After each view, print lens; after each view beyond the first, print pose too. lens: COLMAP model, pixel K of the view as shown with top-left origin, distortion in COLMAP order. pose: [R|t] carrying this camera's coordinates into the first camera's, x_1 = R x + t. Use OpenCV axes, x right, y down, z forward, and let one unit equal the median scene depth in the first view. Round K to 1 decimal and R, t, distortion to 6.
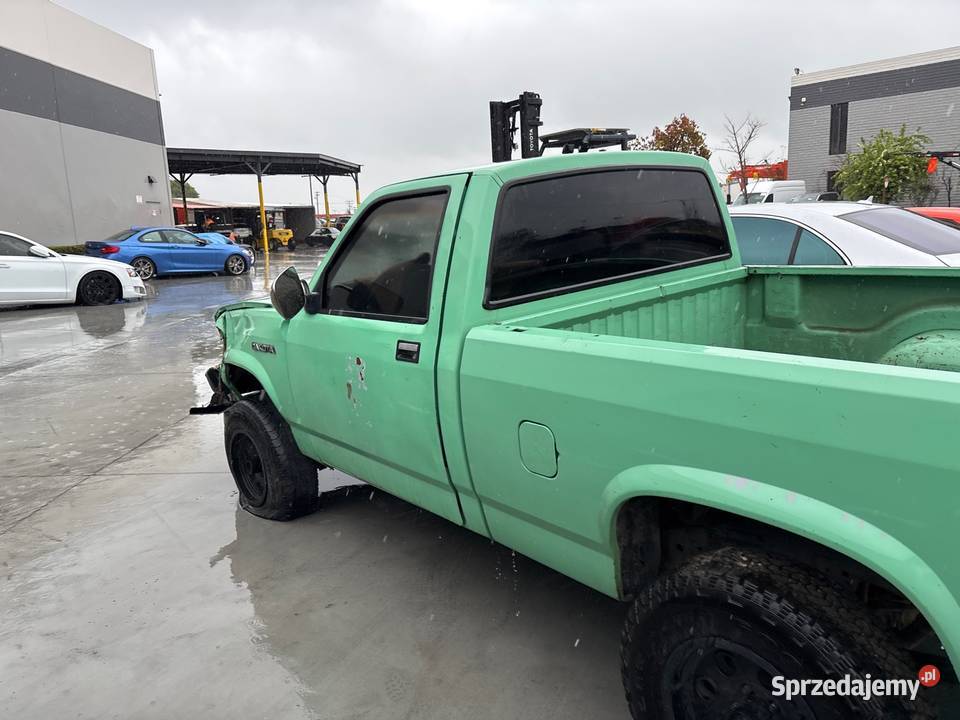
lens RADIAL K [[721.0, 0, 477.3], [0, 721.0, 364.5], [0, 0, 1]] dist [0.027681, -0.002286]
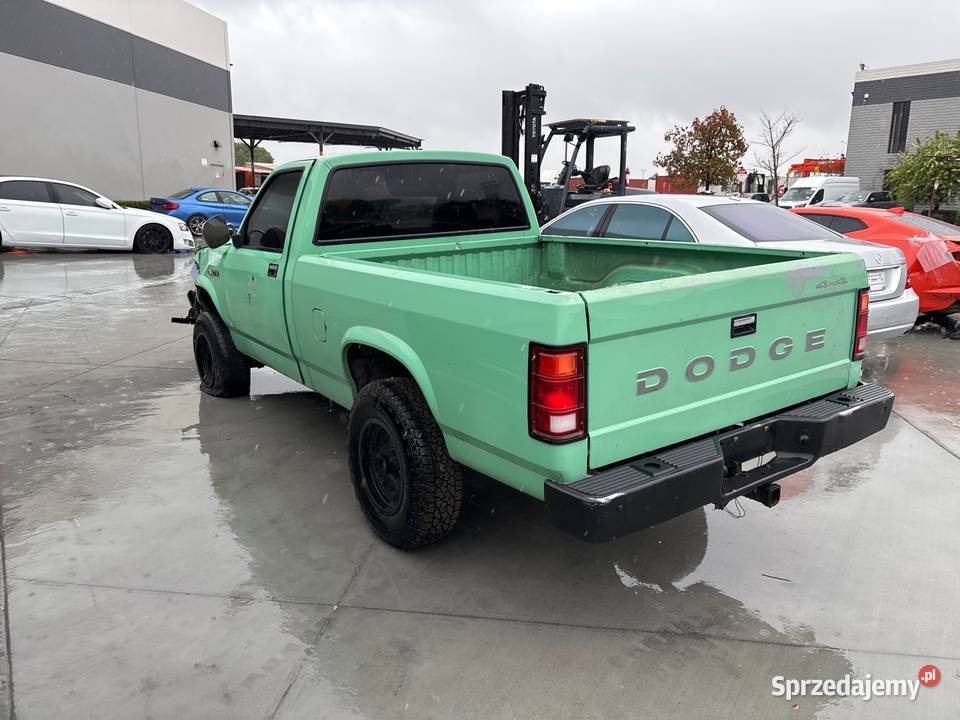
lens RADIAL K [[714.4, 0, 486.6], [0, 714.4, 357.6], [0, 0, 1]] dist [0.043148, -0.034453]
pose [[0.995498, 0.070481, -0.063367, 0.081310], [-0.069126, 0.997335, 0.023338, 0.017456], [0.064843, -0.018853, 0.997717, -0.091787]]
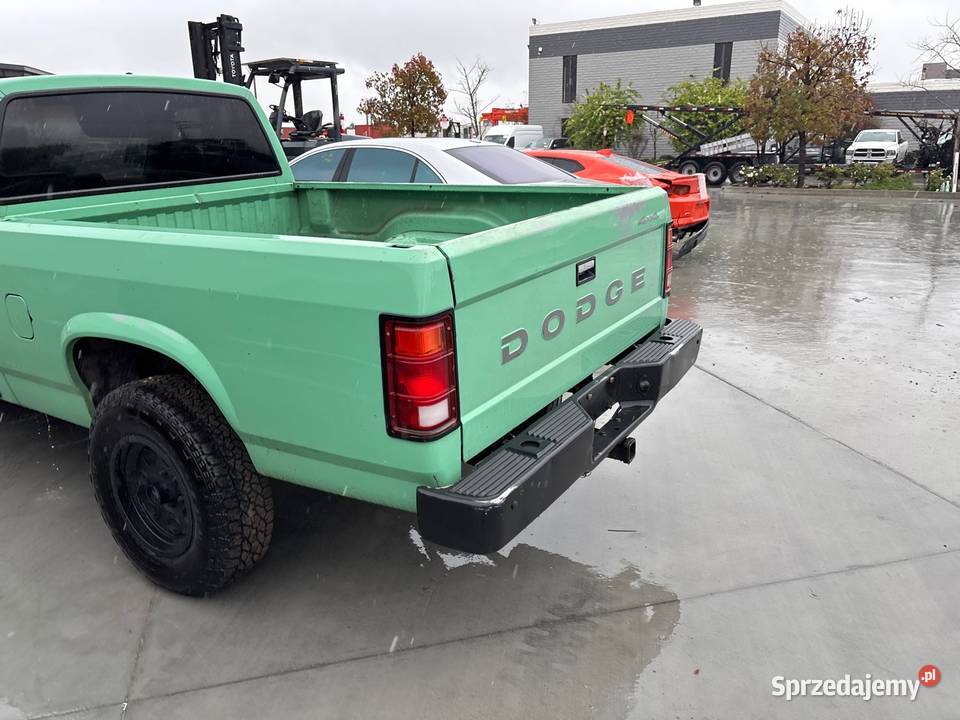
lens RADIAL K [[721.1, 0, 484.5], [0, 721.1, 355.7], [0, 0, 1]] dist [0.022270, -0.008092]
pose [[0.949168, -0.051182, 0.310581, 0.061431], [0.028990, 0.996713, 0.075655, 0.015420], [-0.313432, -0.062806, 0.947531, -0.057838]]
